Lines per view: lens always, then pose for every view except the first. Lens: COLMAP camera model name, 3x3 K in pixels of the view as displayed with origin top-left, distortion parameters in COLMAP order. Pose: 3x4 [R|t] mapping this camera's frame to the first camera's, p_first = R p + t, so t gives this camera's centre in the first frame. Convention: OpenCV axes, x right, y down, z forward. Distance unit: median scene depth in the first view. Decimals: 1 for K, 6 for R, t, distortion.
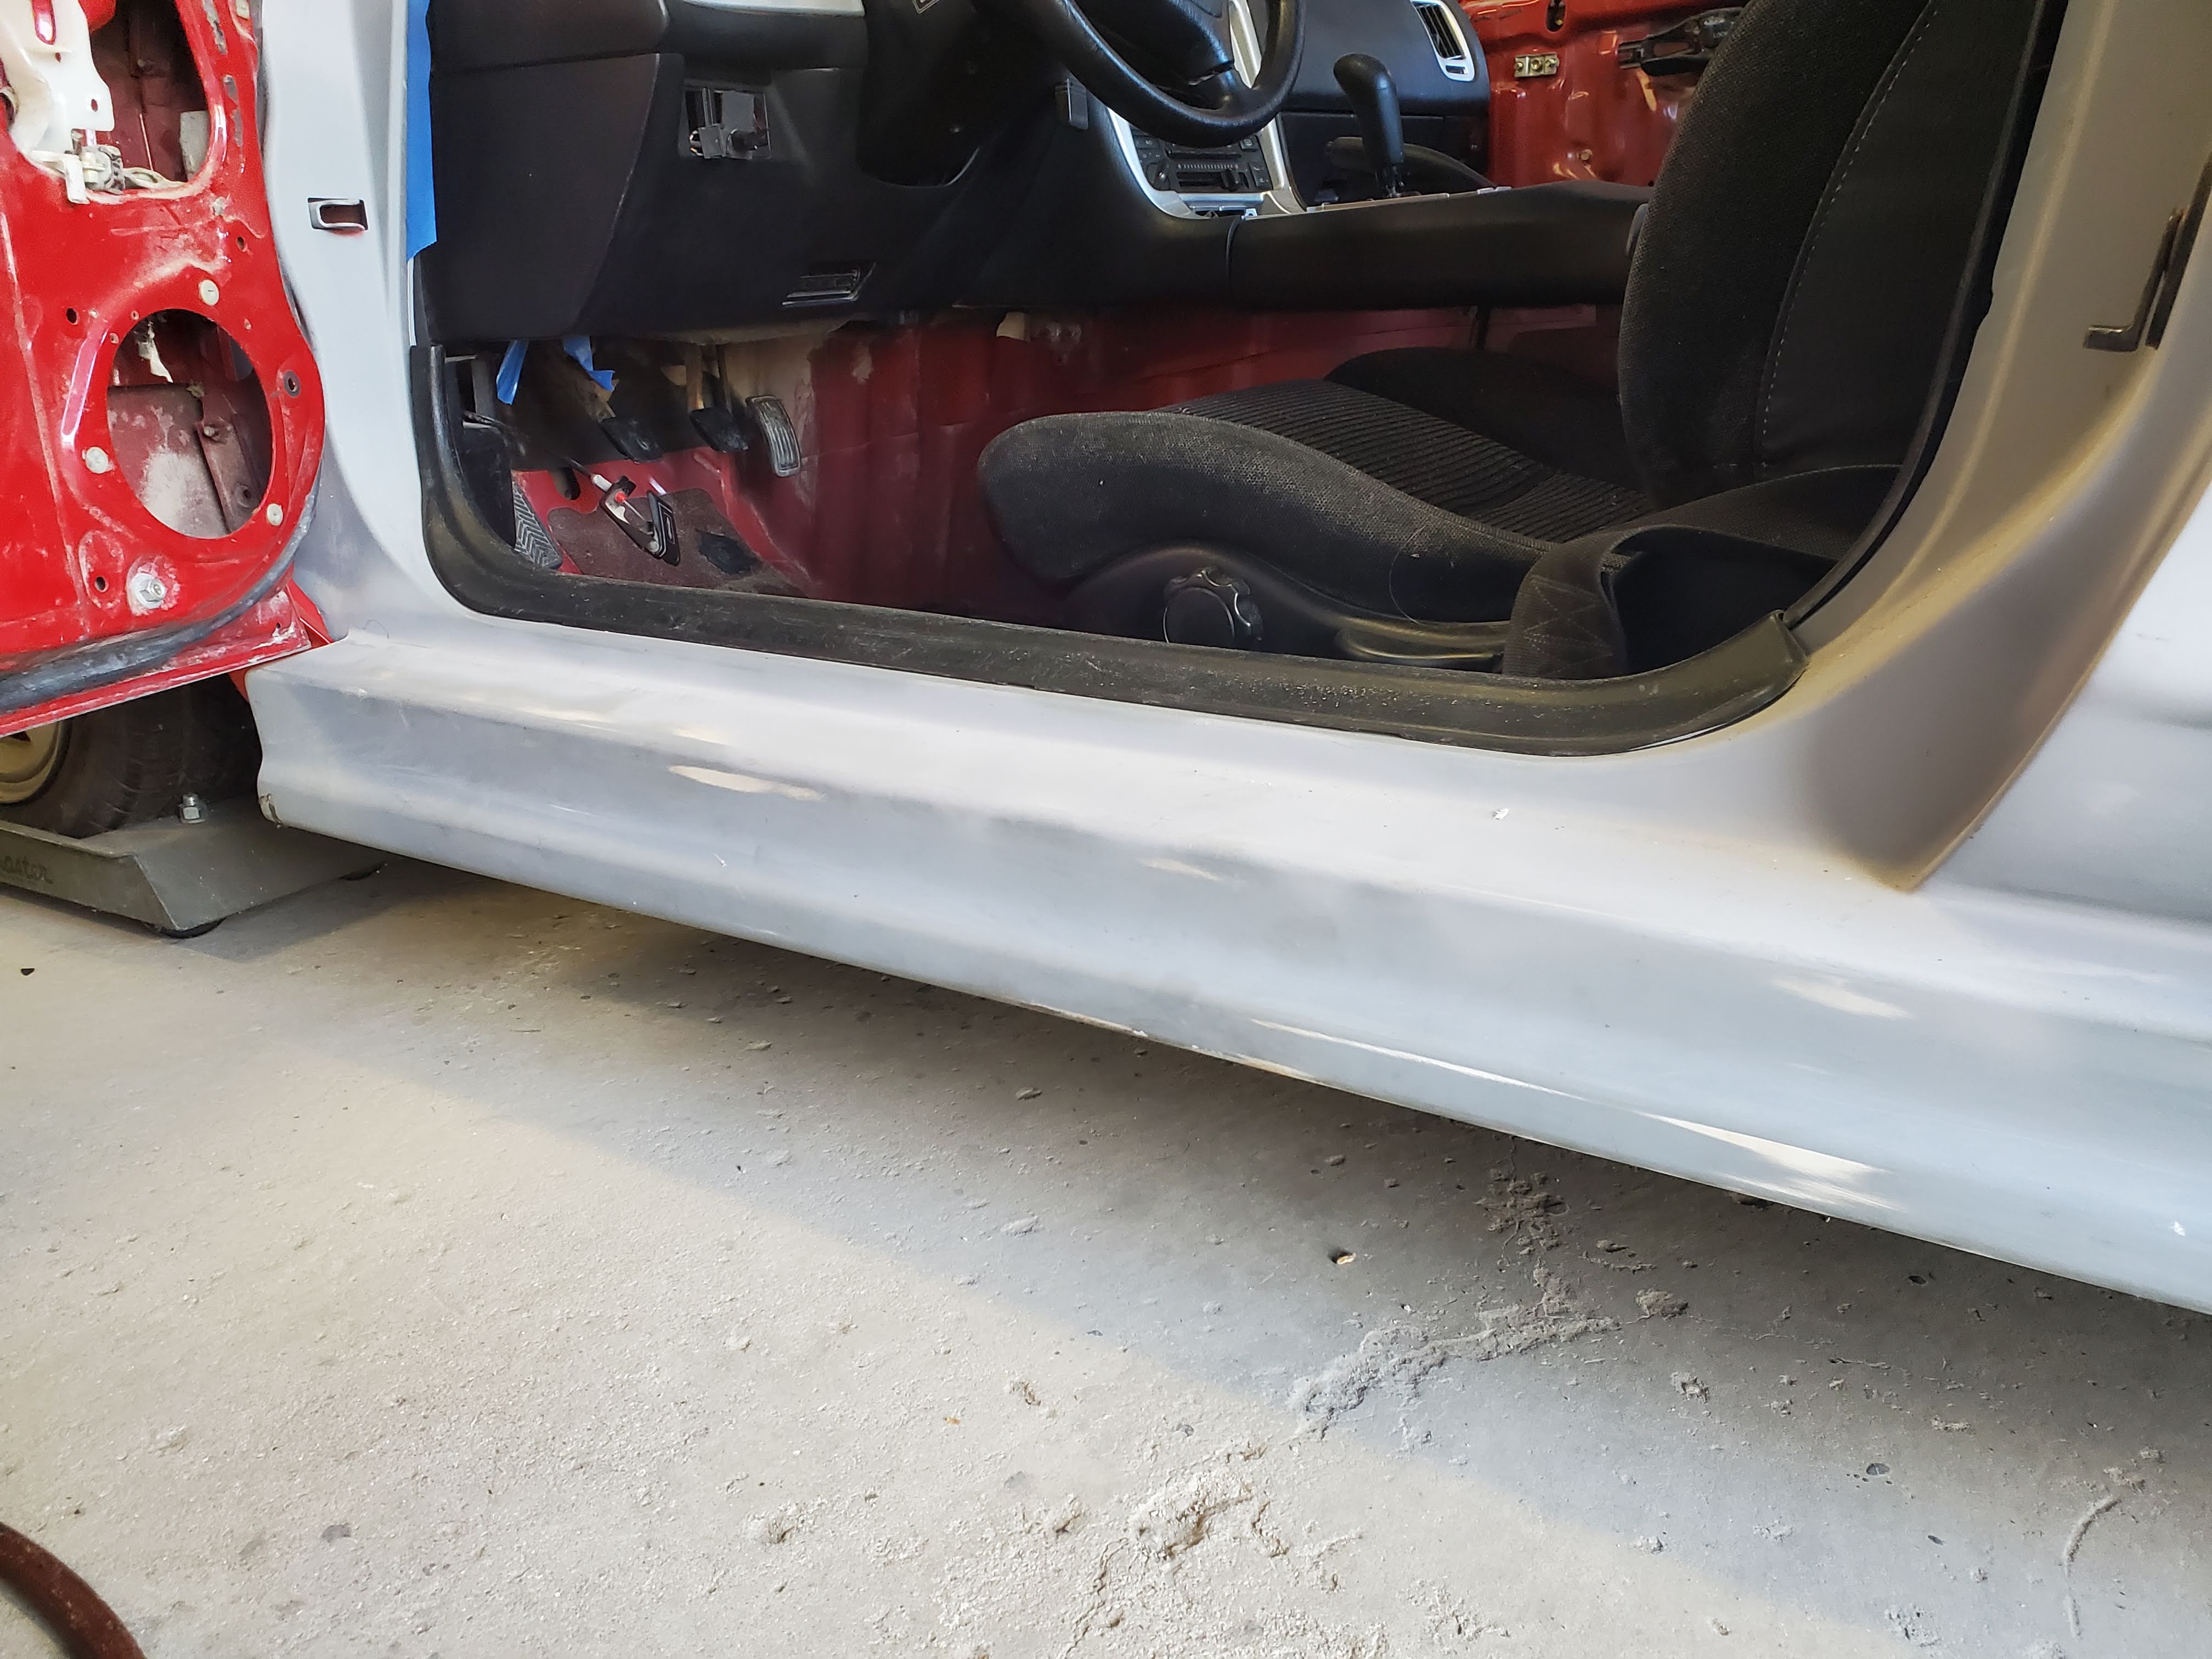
lens RADIAL K [[1729.6, 0, 1092.4], [0, 1729.6, 847.4], [0, 0, 1]] dist [0.048907, -0.046395]
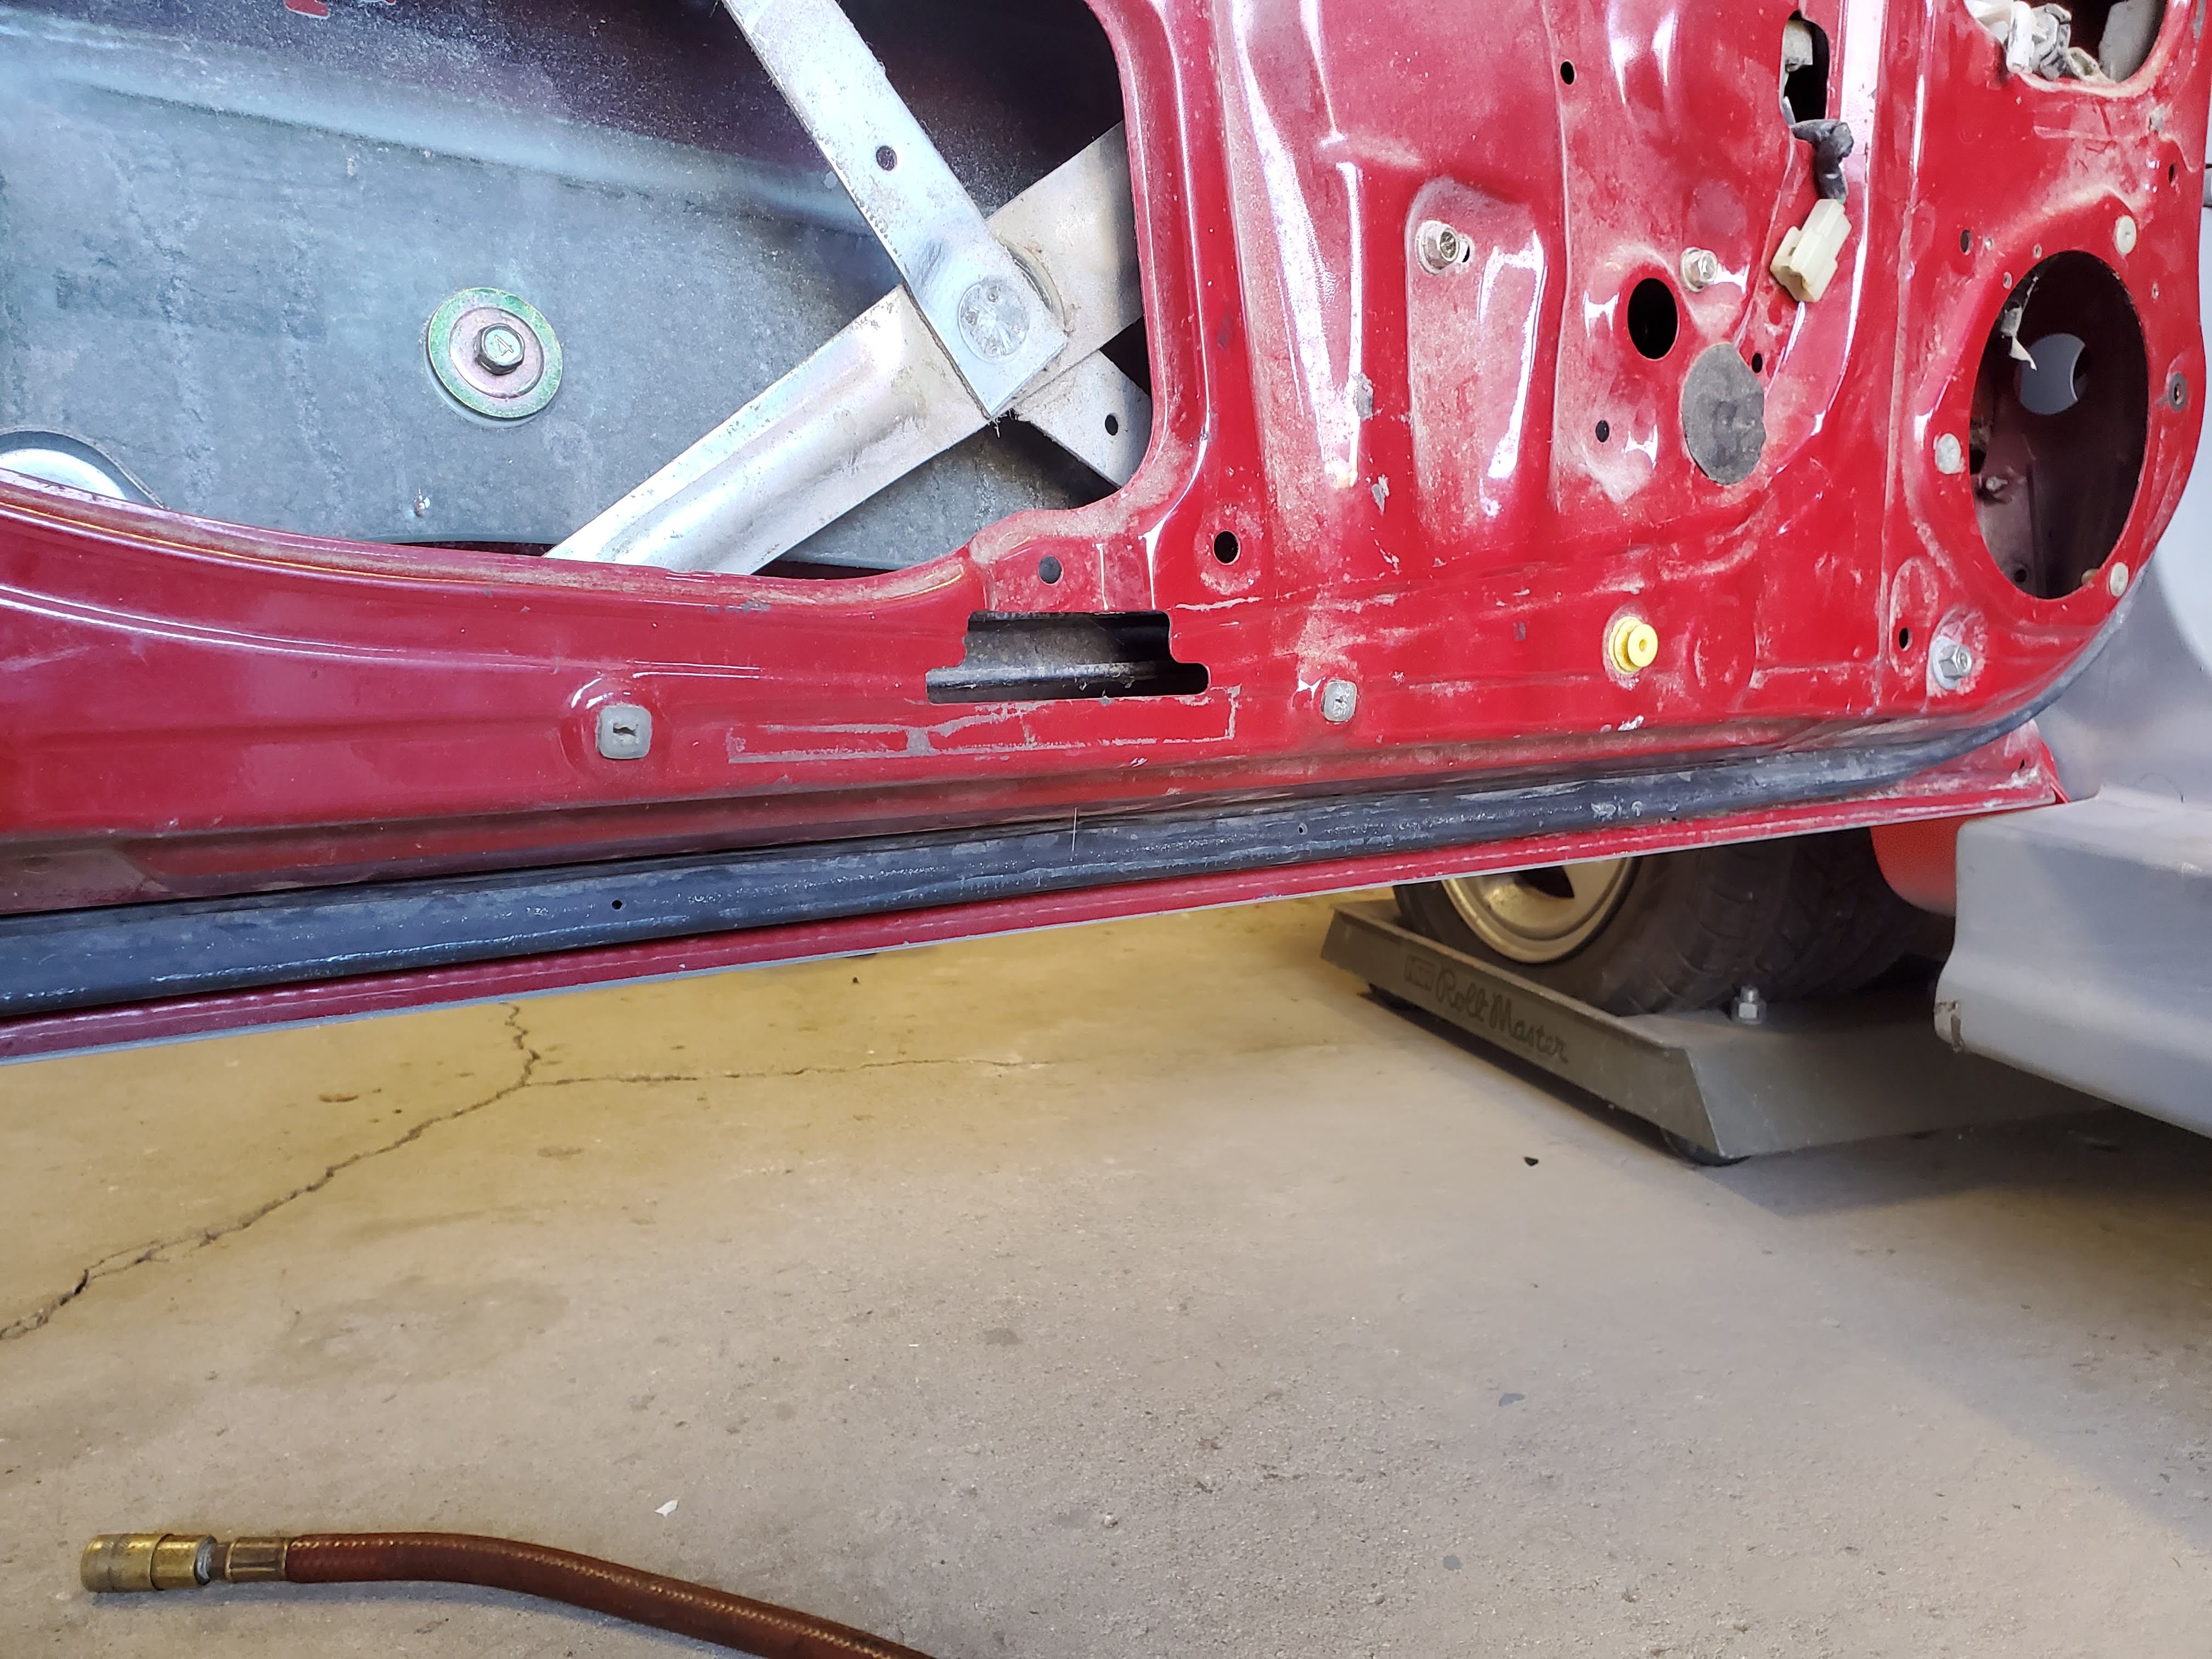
lens RADIAL K [[1729.6, 0, 1110.7], [0, 1729.6, 832.1], [0, 0, 1]] dist [0.048907, -0.046395]
pose [[0.747048, 0.117963, -0.654220, -0.332695], [-0.220852, 0.972273, -0.076878, 0.038029], [0.627011, 0.201918, 0.752387, 0.307468]]
